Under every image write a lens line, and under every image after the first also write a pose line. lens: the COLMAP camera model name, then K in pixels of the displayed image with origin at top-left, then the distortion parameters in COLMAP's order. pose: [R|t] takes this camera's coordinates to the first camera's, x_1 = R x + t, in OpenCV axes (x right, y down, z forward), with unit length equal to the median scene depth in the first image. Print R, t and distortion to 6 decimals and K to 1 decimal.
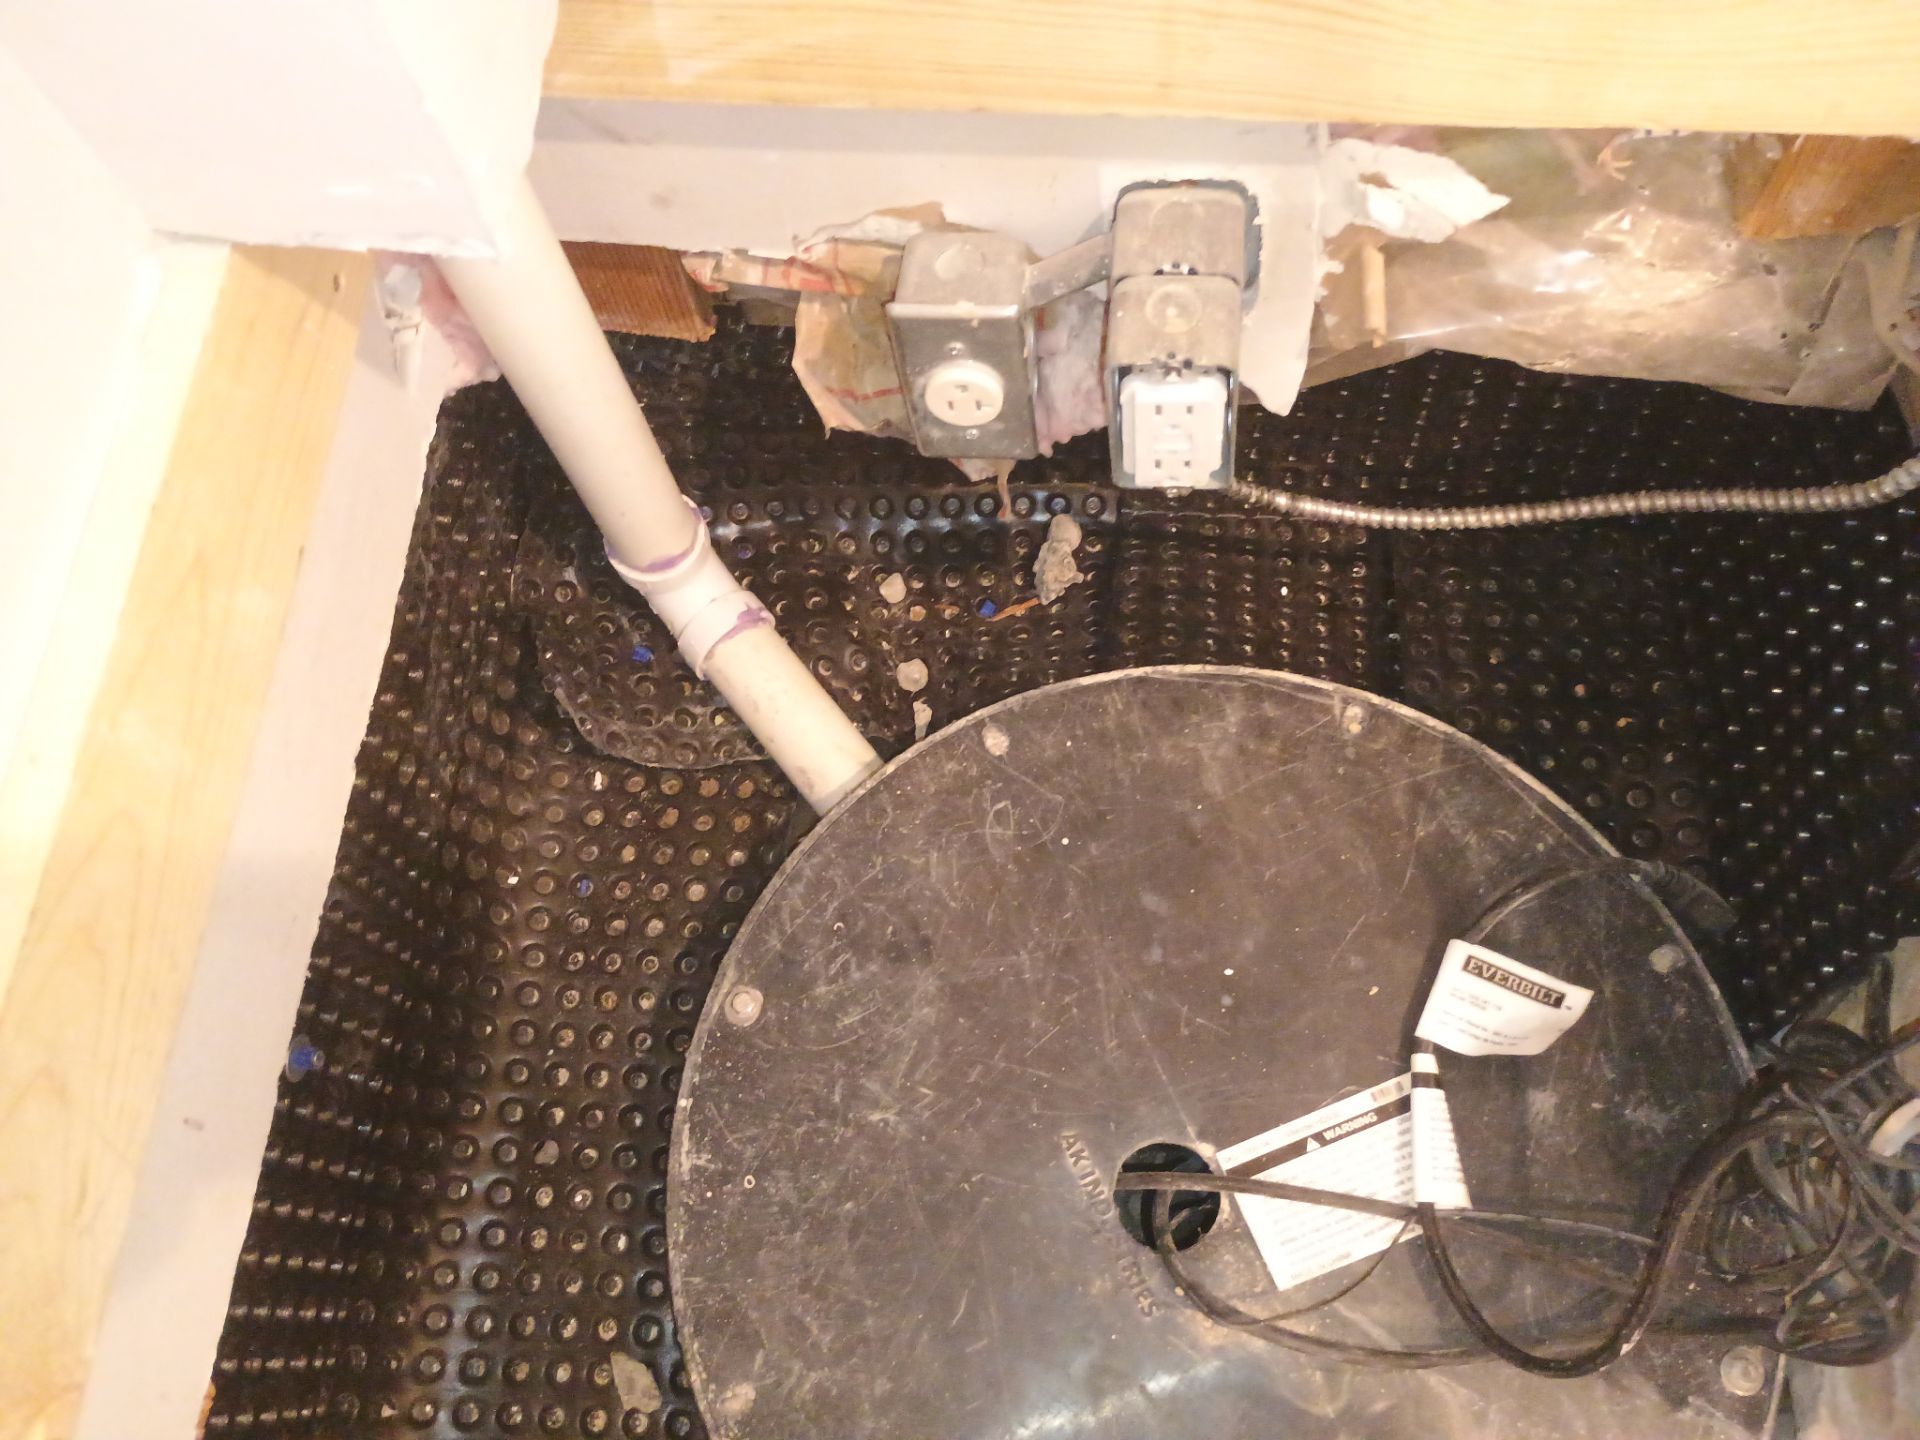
lens RADIAL K [[1636.2, 0, 939.9], [0, 1636.2, 732.2], [0, 0, 1]] dist [0.041409, -0.017211]
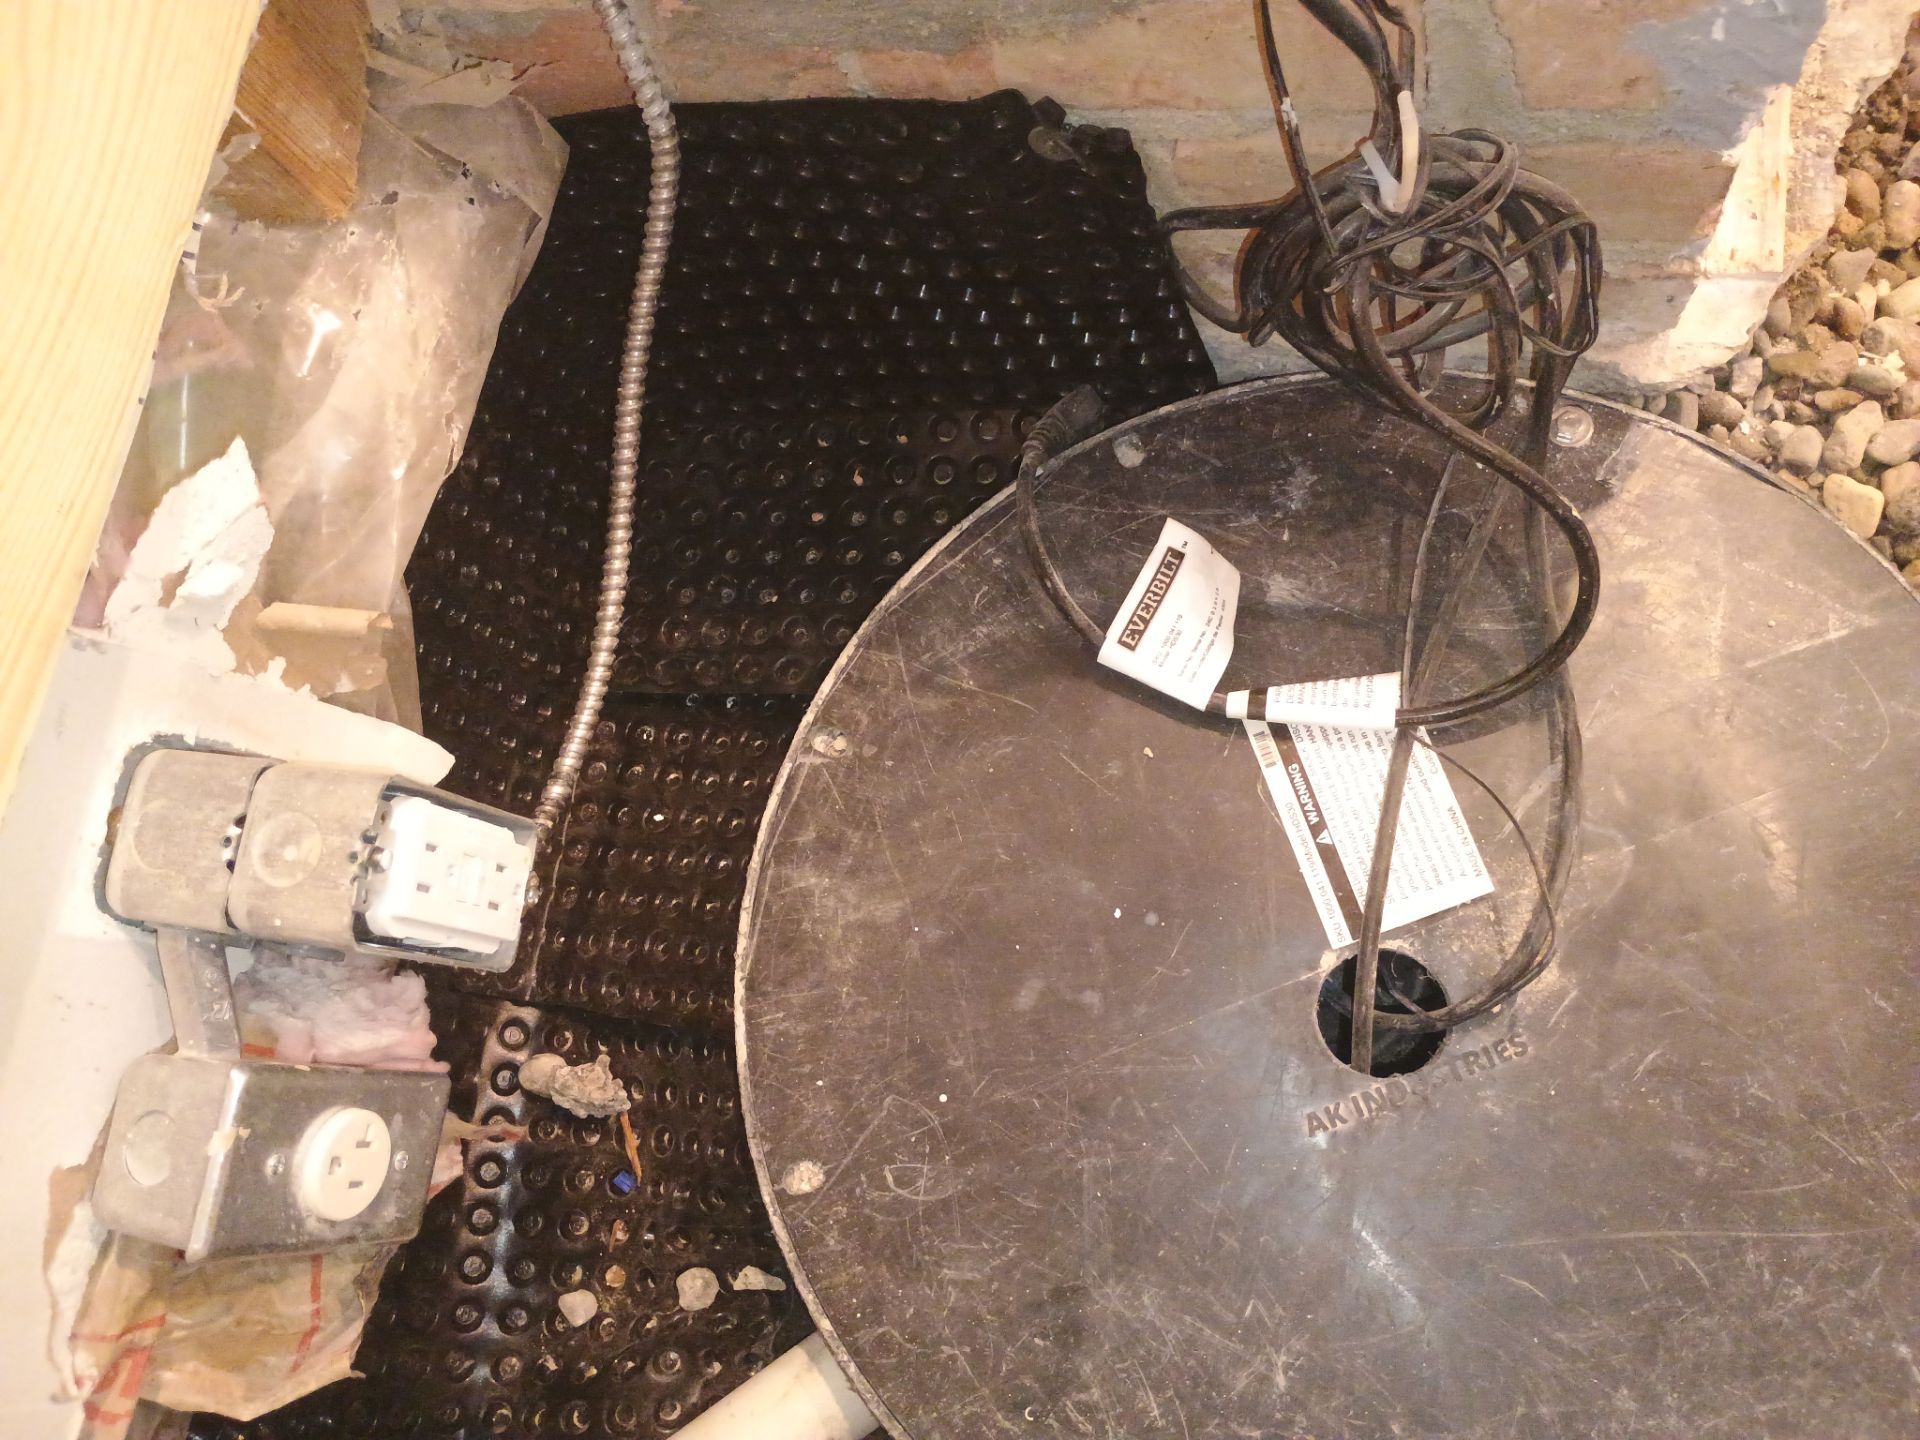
lens RADIAL K [[1650.7, 0, 962.8], [0, 1650.7, 736.2], [0, 0, 1]] dist [0.067212, -0.094563]
pose [[0.081806, -0.939493, 0.332656, -0.026802], [0.985392, 0.126267, 0.114280, -0.040339], [-0.149369, 0.318447, 0.936098, 0.190070]]
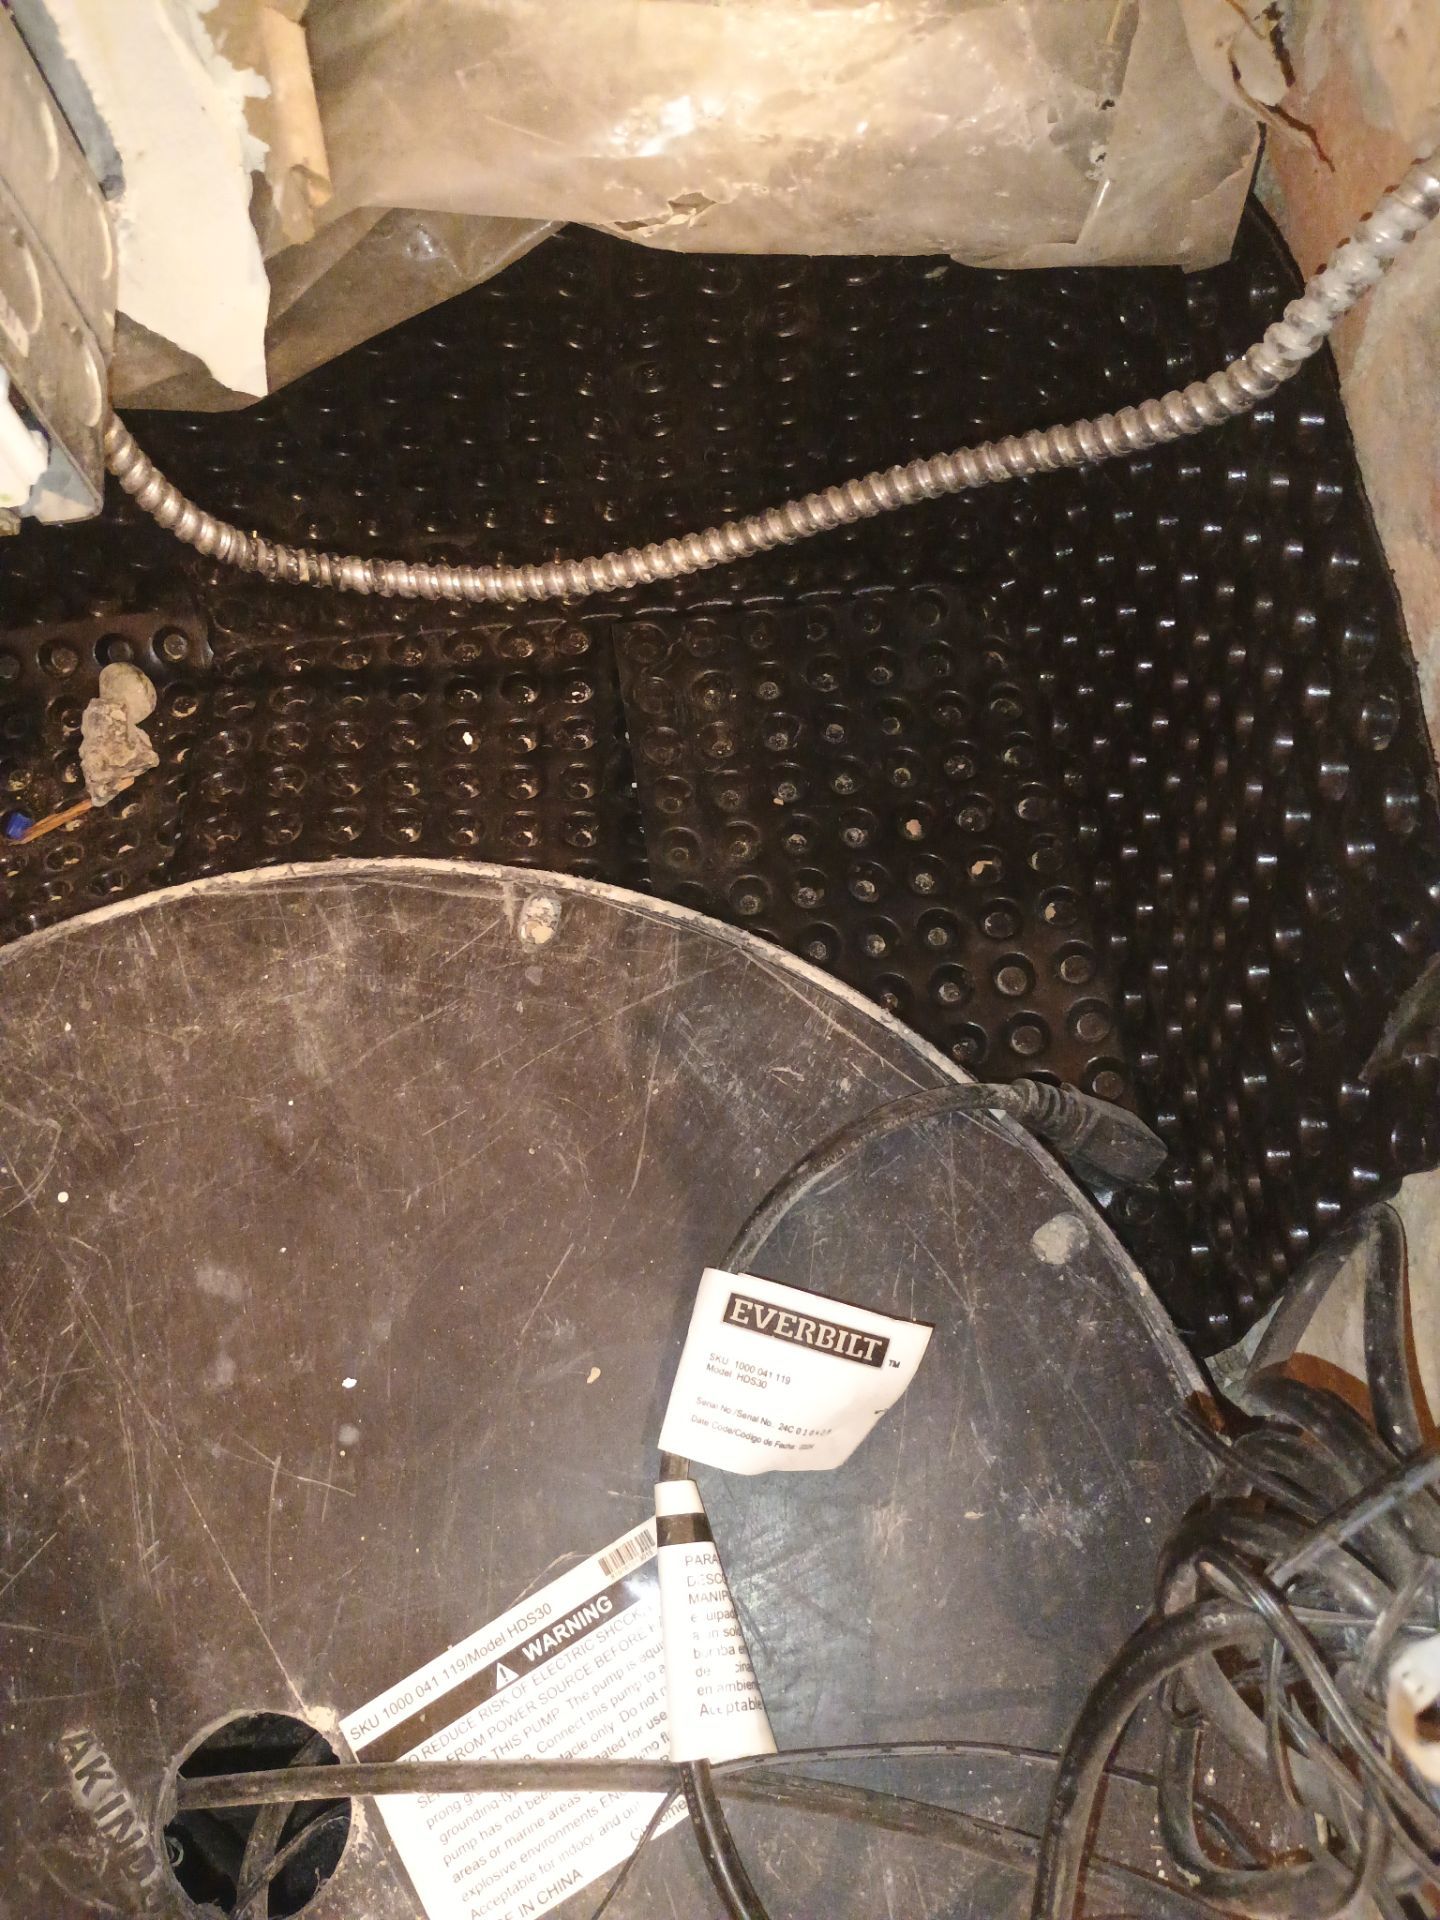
lens RADIAL K [[1643.7, 0, 706.4], [0, 1643.7, 964.1], [0, 0, 1]] dist [0.062348, -0.076962]
pose [[0.982803, -0.141689, 0.118420, 0.251659], [0.142447, 0.989800, 0.002078, 0.017021], [-0.117506, 0.014826, 0.992961, 0.405342]]
